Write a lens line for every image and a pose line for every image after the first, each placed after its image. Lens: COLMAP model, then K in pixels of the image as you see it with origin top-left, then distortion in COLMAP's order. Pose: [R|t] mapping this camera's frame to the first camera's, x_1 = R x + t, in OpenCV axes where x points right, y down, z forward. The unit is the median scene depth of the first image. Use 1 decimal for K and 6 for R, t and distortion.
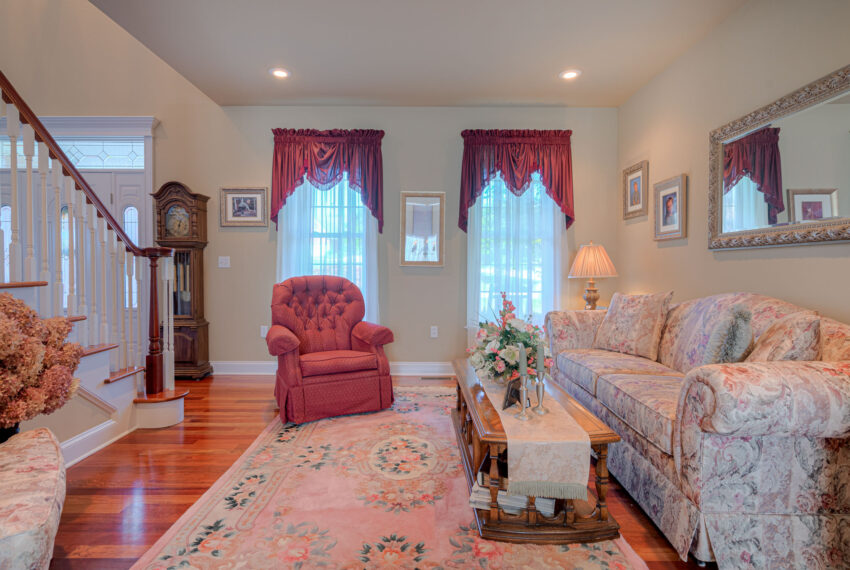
lens RADIAL K [[440.5, 0, 428.1], [0, 440.5, 277.7], [0, 0, 1]] dist [0.001894, -0.000616]
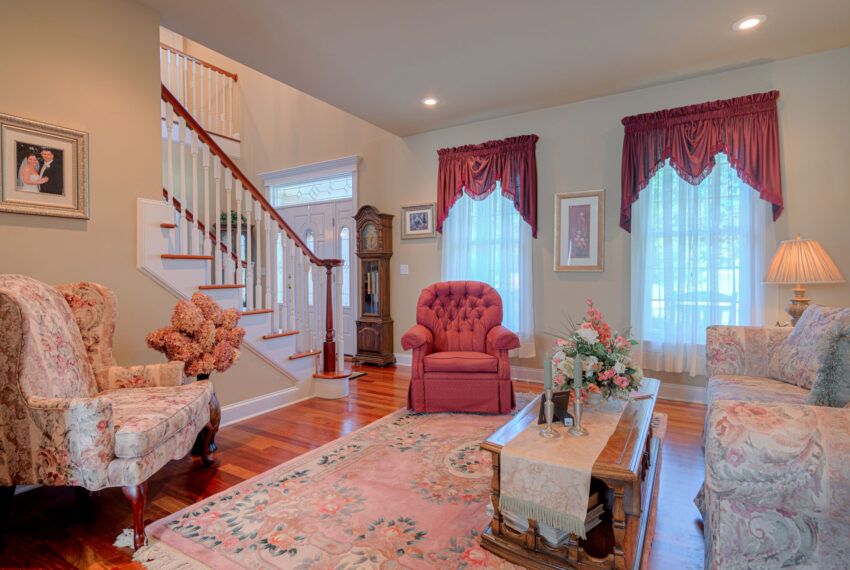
lens RADIAL K [[440.5, 0, 428.4], [0, 440.5, 278.9], [0, 0, 1]] dist [0.001894, -0.000616]
pose [[0.850899, -0.002146, -0.525325, 0.249887], [-0.003684, 0.999943, -0.010051, 0.001400], [0.525316, 0.010488, 0.850842, 0.042273]]
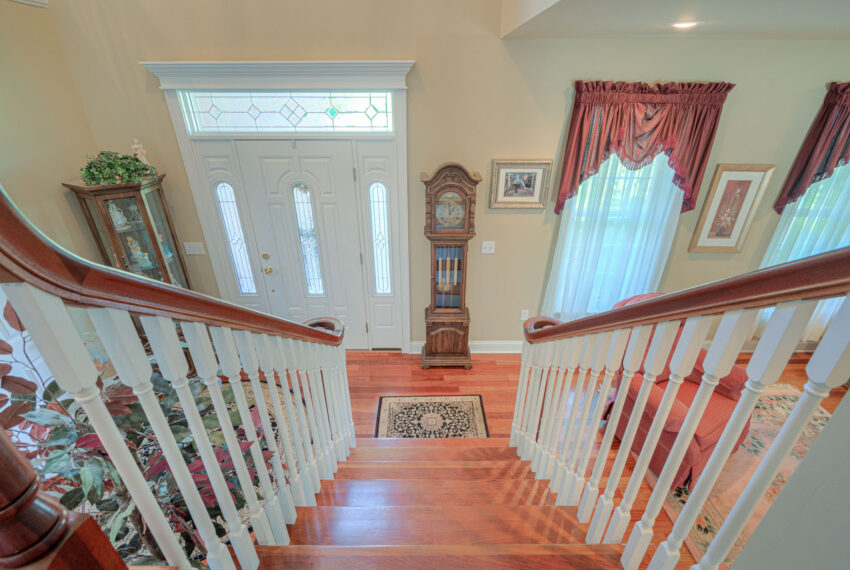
lens RADIAL K [[391.0, 0, 429.7], [0, 391.0, 284.3], [0, 0, 1]] dist [-0.003784, -0.000293]
pose [[0.999992, -0.001174, 0.003936, -0.696961], [-0.000730, 0.892269, 0.451504, -0.381727], [-0.004042, -0.451503, 0.892260, 0.336516]]
